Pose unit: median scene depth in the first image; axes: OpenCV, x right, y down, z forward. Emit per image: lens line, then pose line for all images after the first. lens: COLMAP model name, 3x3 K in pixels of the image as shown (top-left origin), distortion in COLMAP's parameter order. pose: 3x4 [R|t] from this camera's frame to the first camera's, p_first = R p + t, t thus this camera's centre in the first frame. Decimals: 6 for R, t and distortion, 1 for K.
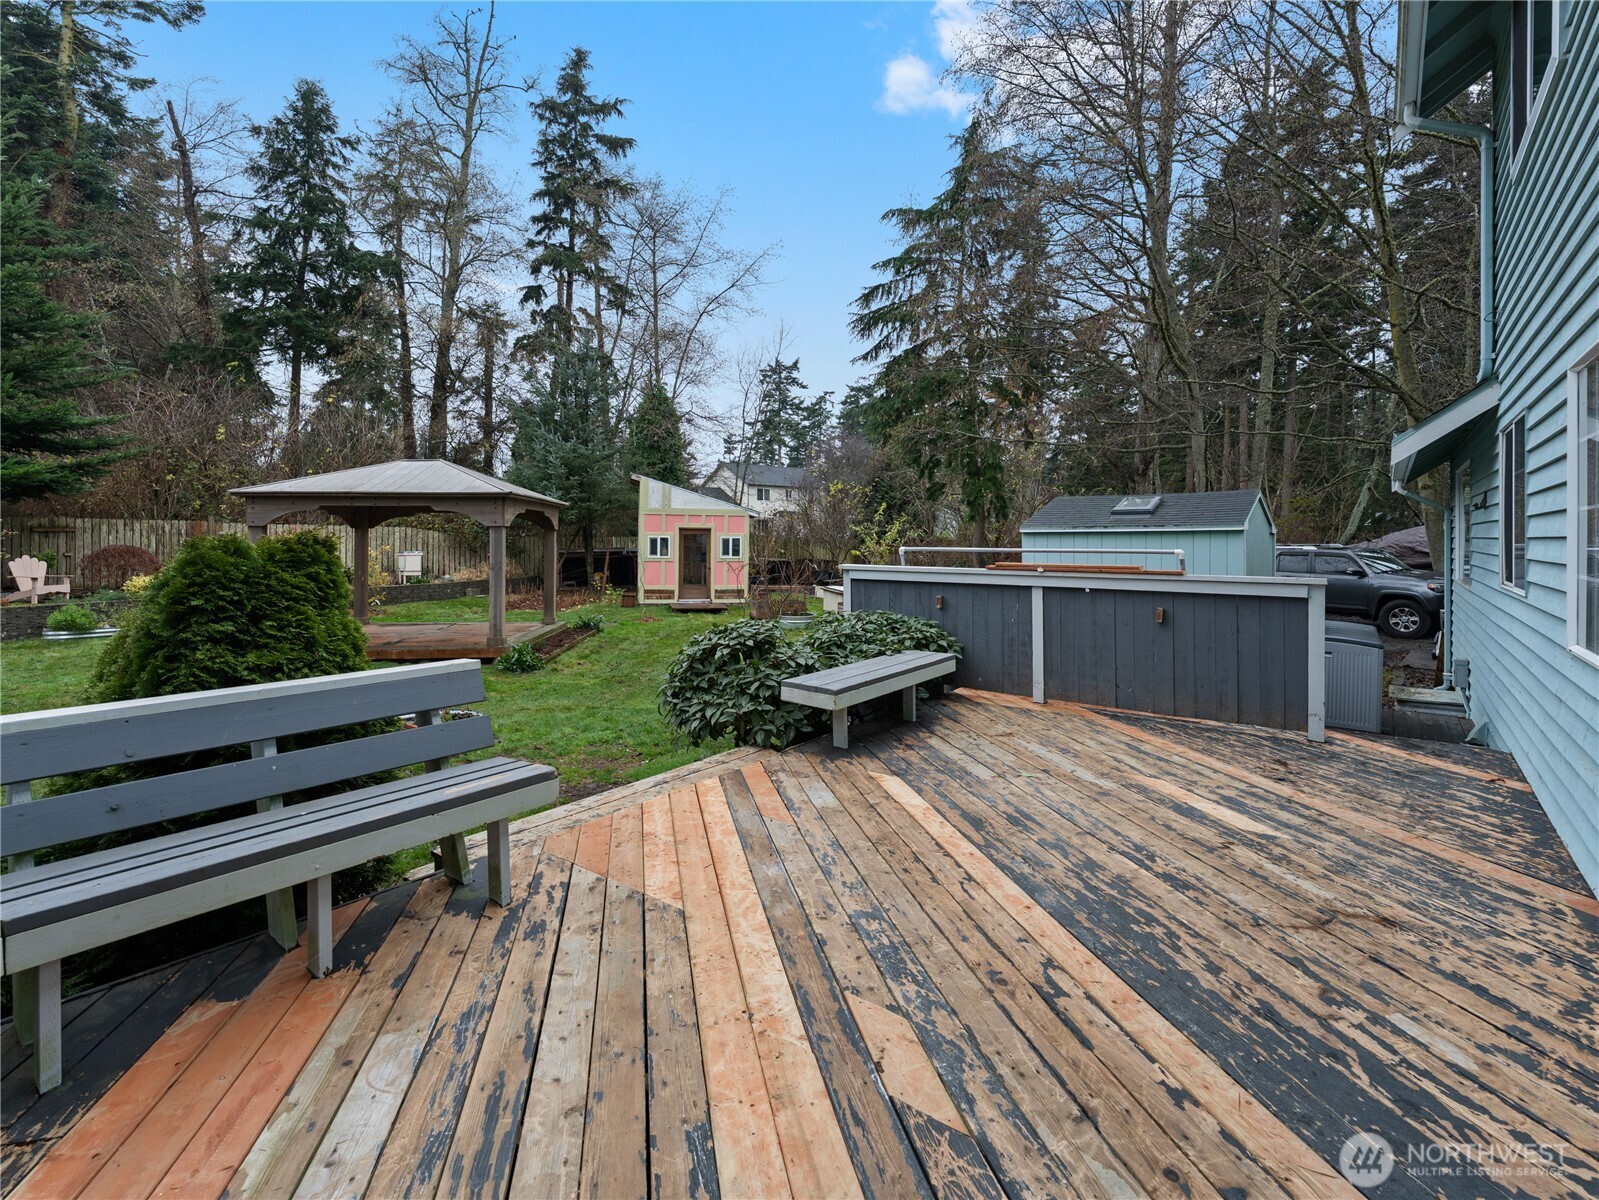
lens RADIAL K [[726.9, 0, 783.2], [0, 726.9, 540.3], [0, 0, 1]] dist [0.005002, -0.004182]
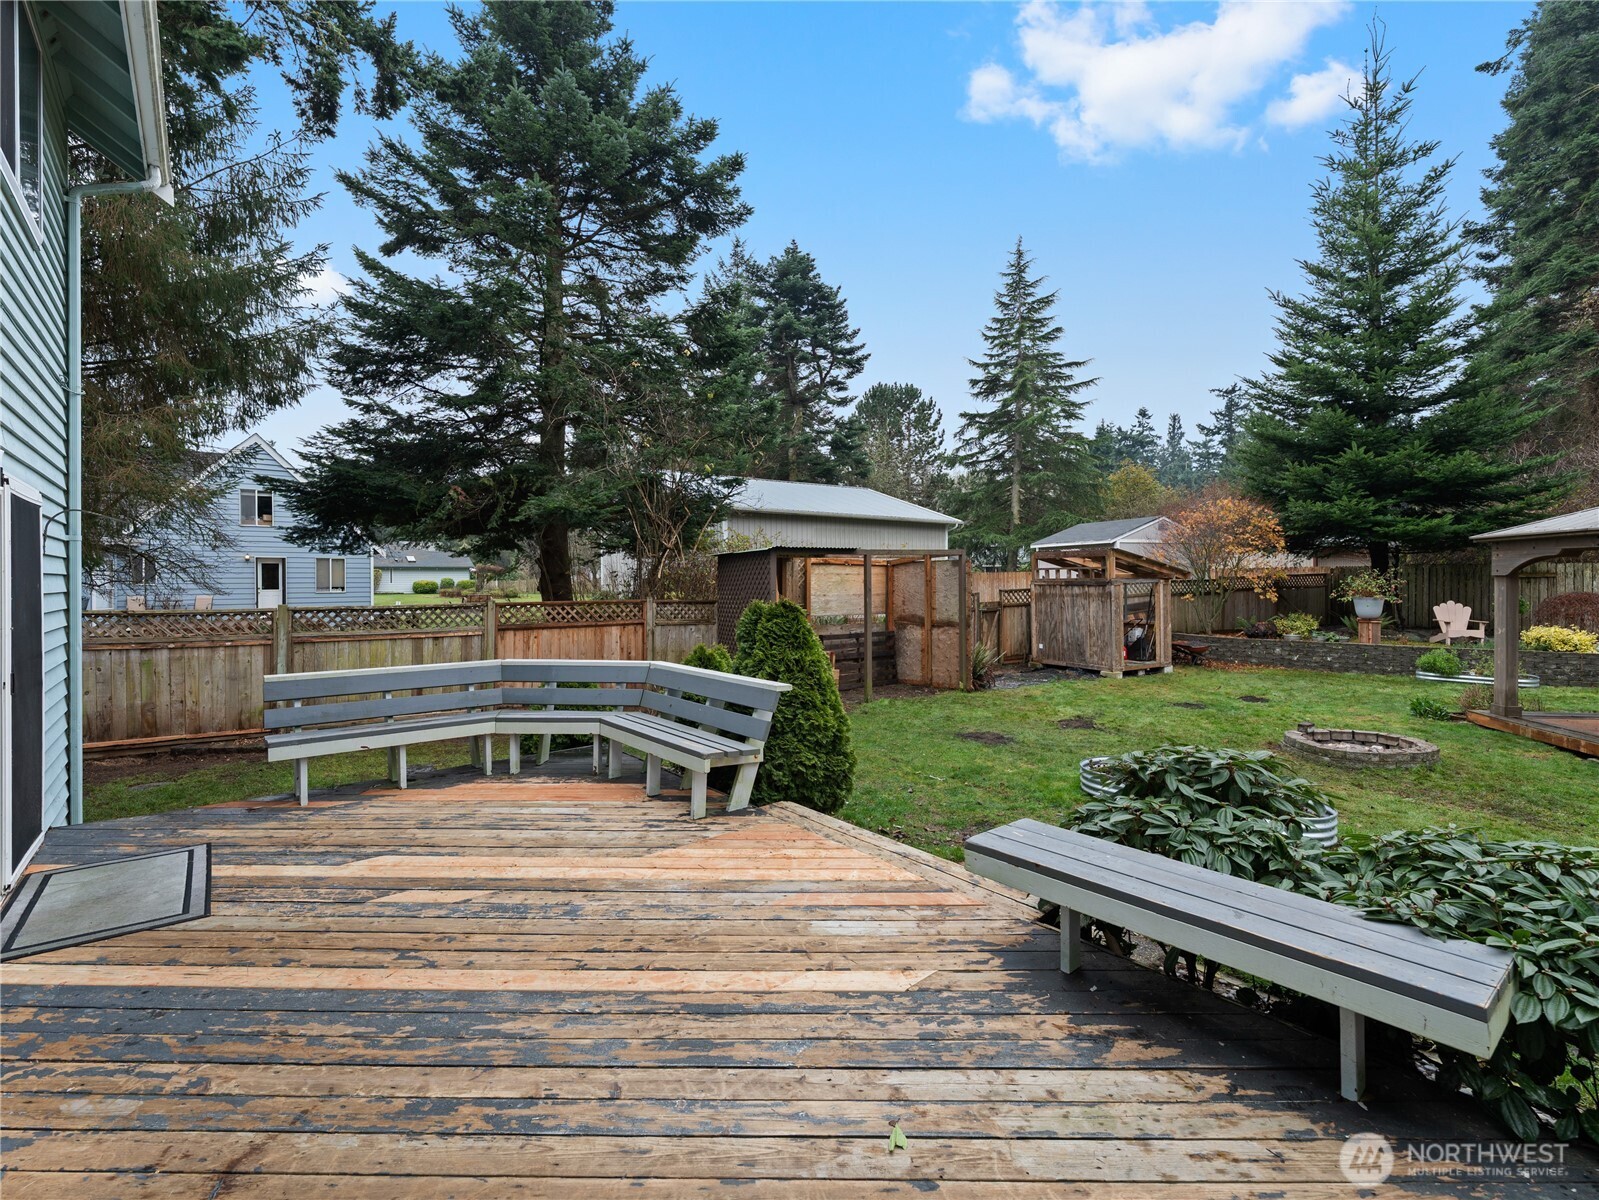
lens RADIAL K [[726.9, 0, 813.4], [0, 726.9, 585.2], [0, 0, 1]] dist [0.005002, -0.004182]
pose [[-0.186771, 0.003191, -0.982398, 1.182388], [0.003893, 0.999989, 0.002508, -0.053702], [0.982396, -0.003356, -0.186781, 1.516572]]
